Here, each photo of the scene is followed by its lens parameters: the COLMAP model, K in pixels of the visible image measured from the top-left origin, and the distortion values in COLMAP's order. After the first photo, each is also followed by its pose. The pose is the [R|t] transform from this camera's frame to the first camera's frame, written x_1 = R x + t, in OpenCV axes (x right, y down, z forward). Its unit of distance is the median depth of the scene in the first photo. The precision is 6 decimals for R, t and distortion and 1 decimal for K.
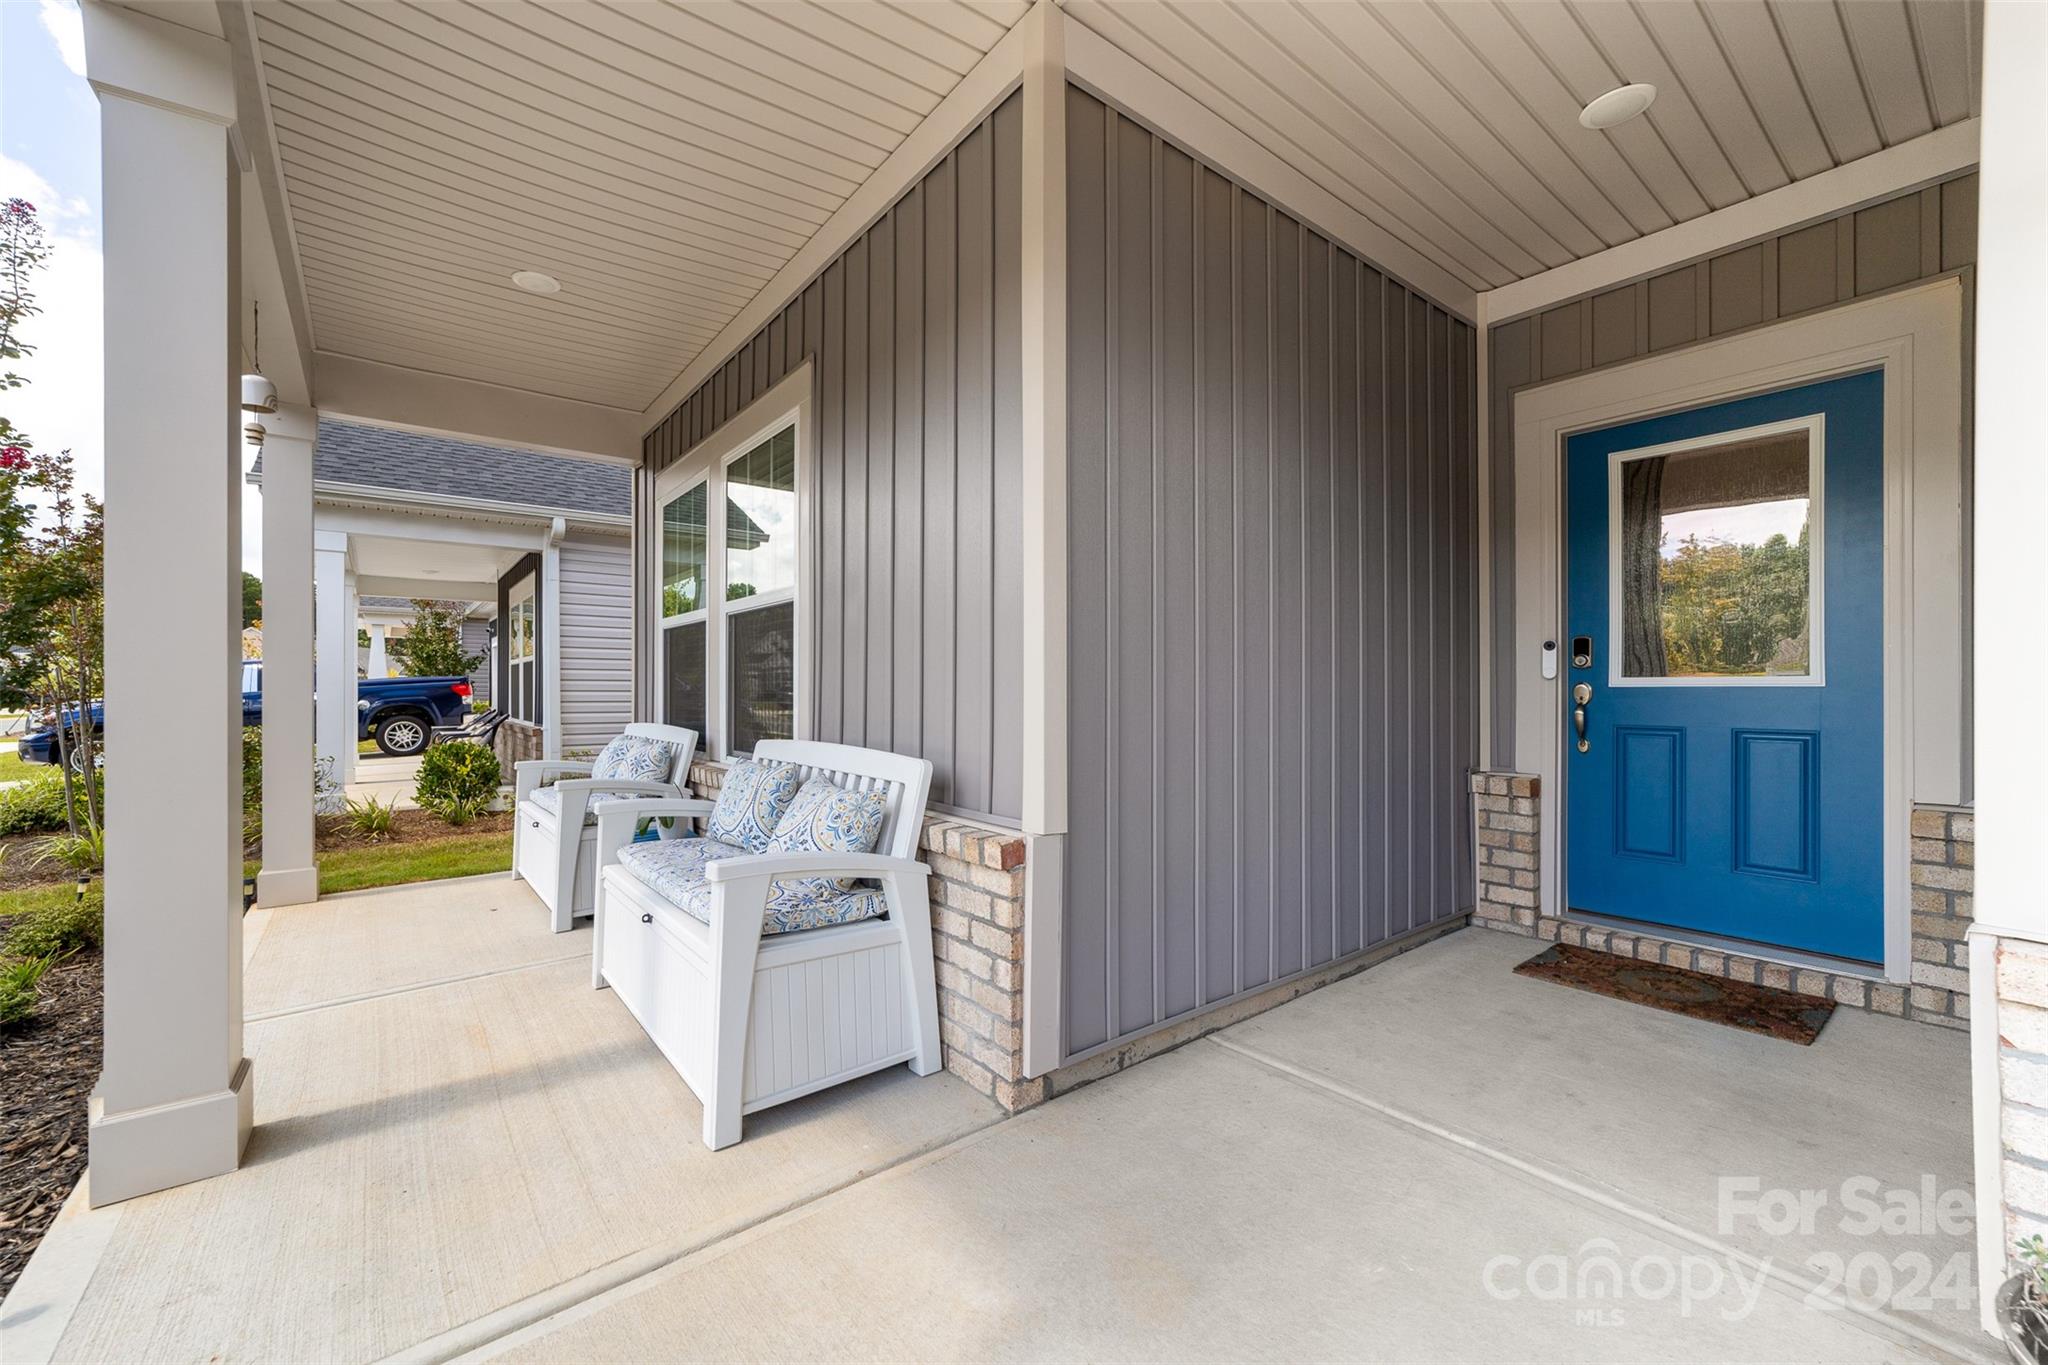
lens RADIAL K [[795.5, 0, 1017.1], [0, 795.5, 683.5], [0, 0, 1]] dist [0.003221, 0.000671]
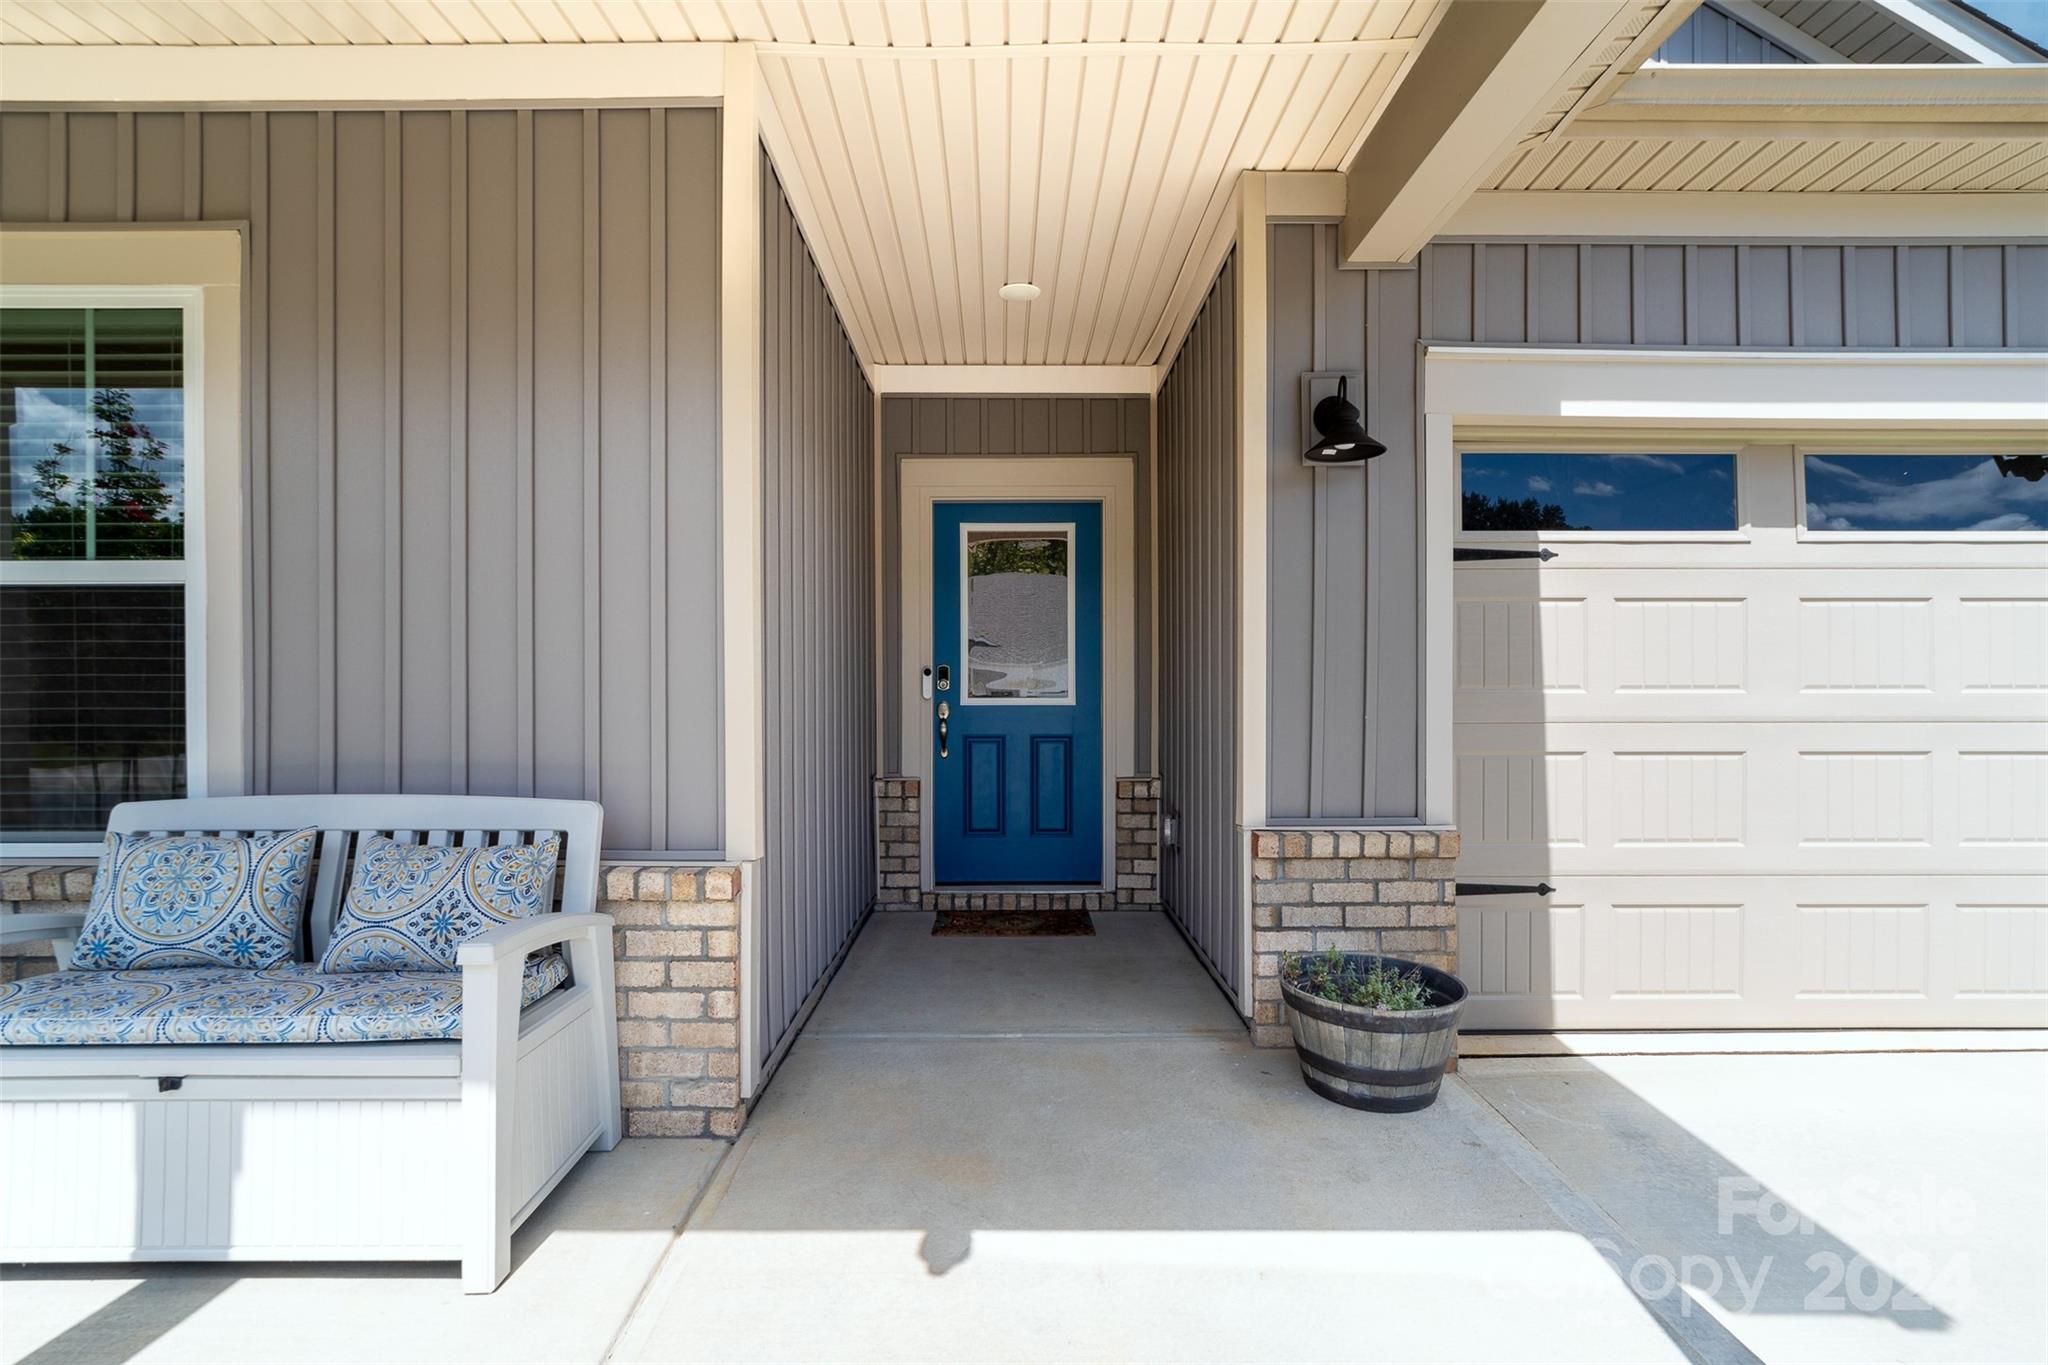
lens RADIAL K [[979.0, 0, 1022.9], [0, 979.0, 691.4], [0, 0, 1]] dist [-0.001279, 0.000143]
pose [[0.597695, 0.003669, 0.801715, -0.578458], [-0.005202, 0.999986, -0.000698, -0.022041], [-0.801707, -0.003754, 0.597706, -0.028143]]
